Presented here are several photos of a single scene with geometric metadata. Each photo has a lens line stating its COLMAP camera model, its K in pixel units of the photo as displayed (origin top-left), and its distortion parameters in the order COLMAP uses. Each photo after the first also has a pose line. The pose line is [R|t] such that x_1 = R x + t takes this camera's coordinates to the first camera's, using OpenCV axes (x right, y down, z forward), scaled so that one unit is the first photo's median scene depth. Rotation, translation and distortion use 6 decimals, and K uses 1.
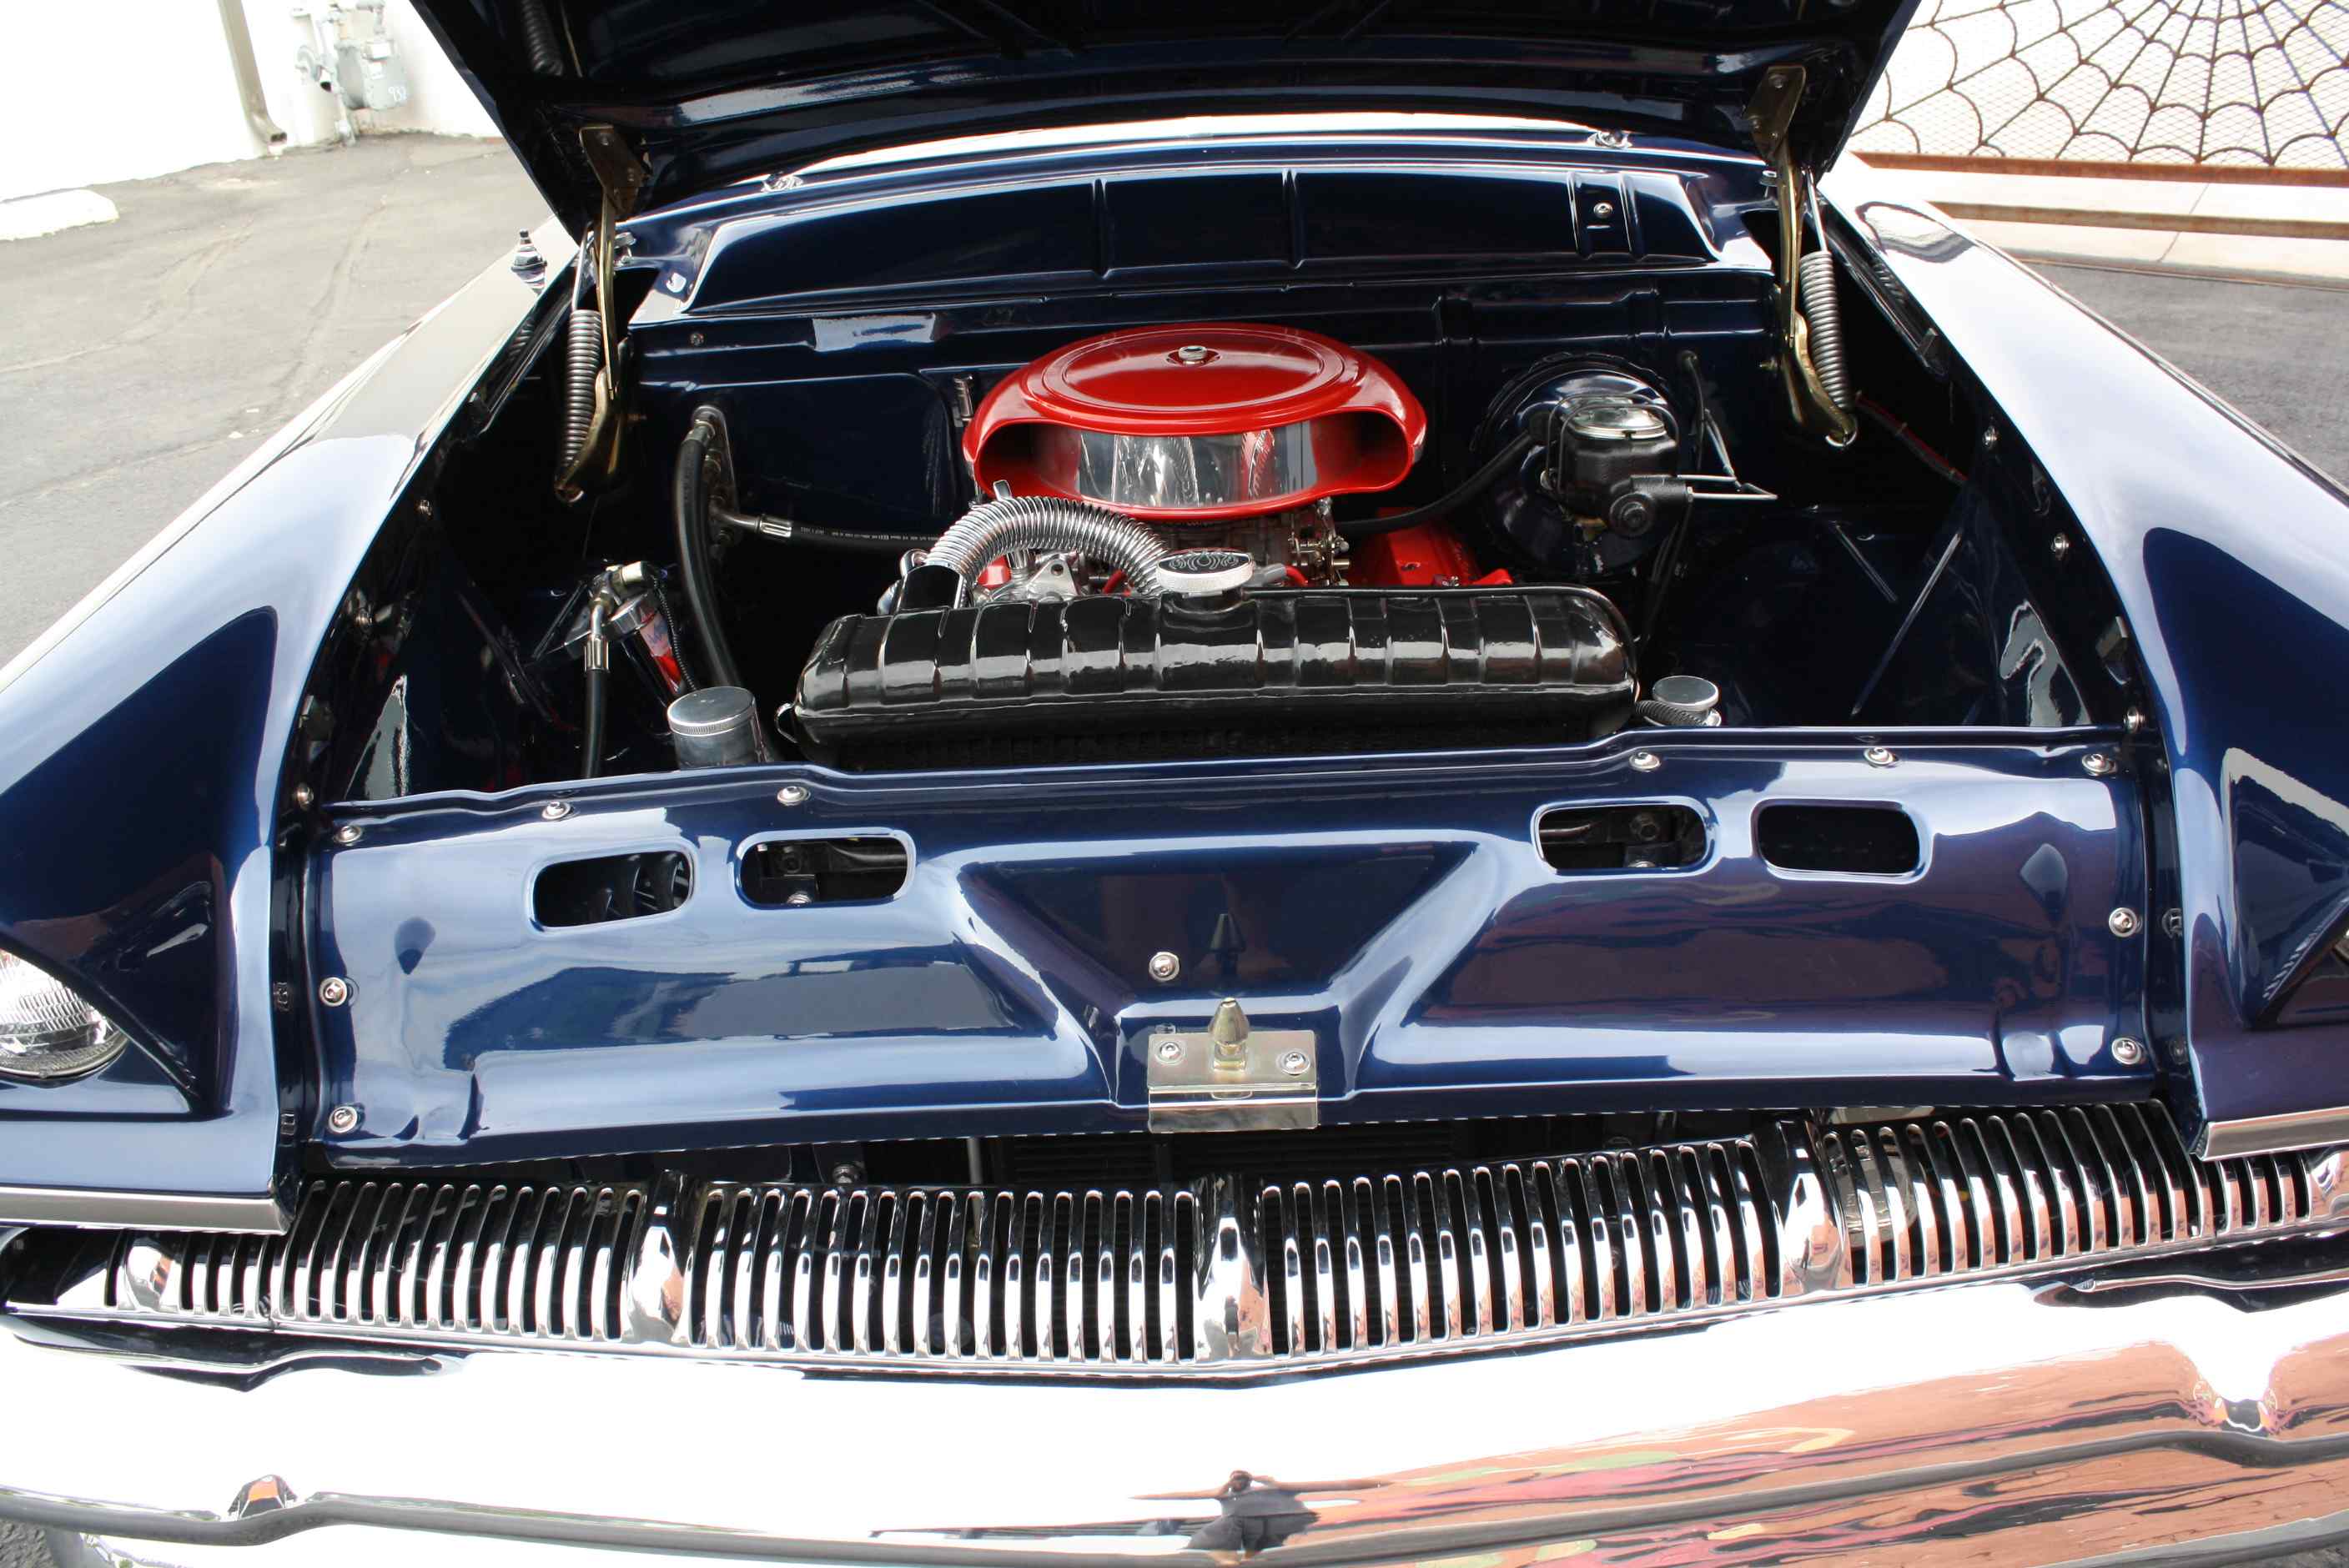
lens RADIAL K [[1982.7, 0, 1174.5], [0, 1982.7, 784.0], [0, 0, 1]] dist [-0.168494, 0.148741]
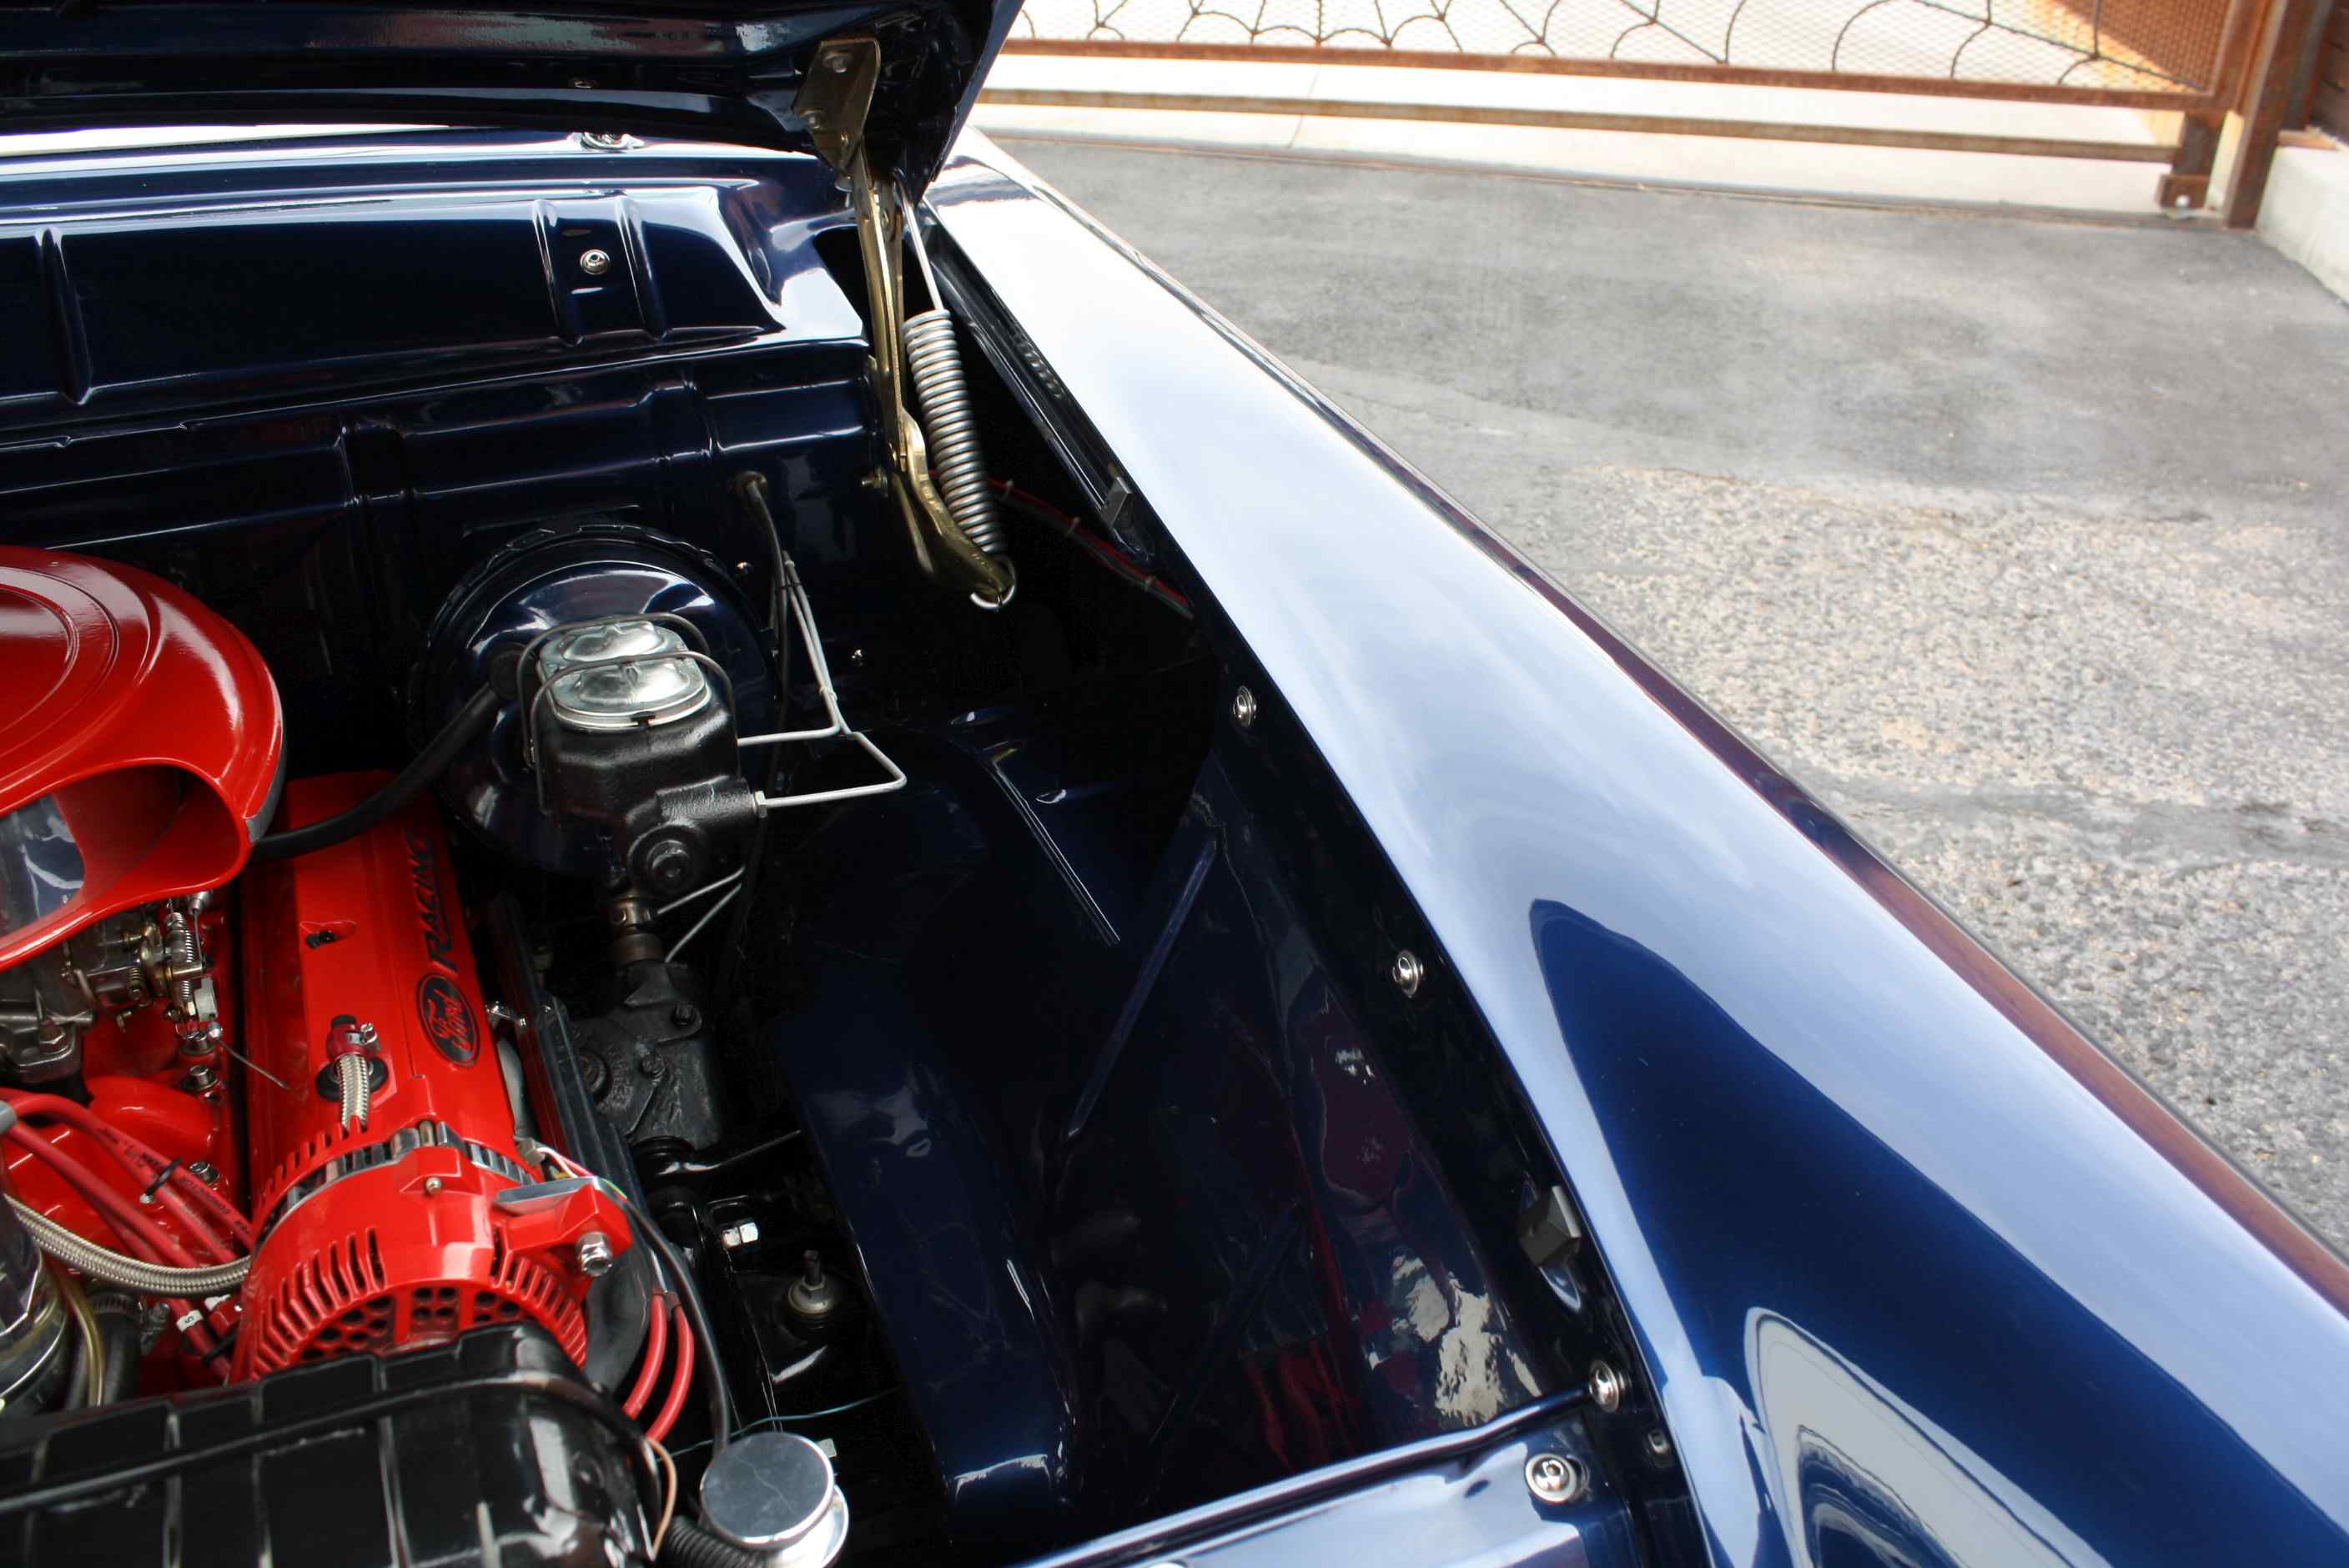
lens RADIAL K [[1982.7, 0, 1174.5], [0, 1982.7, 784.0], [0, 0, 1]] dist [-0.168494, 0.148741]
pose [[0.911108, -0.147905, 0.384716, 0.124804], [0.121679, 0.988316, 0.091793, -0.162281], [-0.393797, -0.036821, 0.918460, 0.336806]]
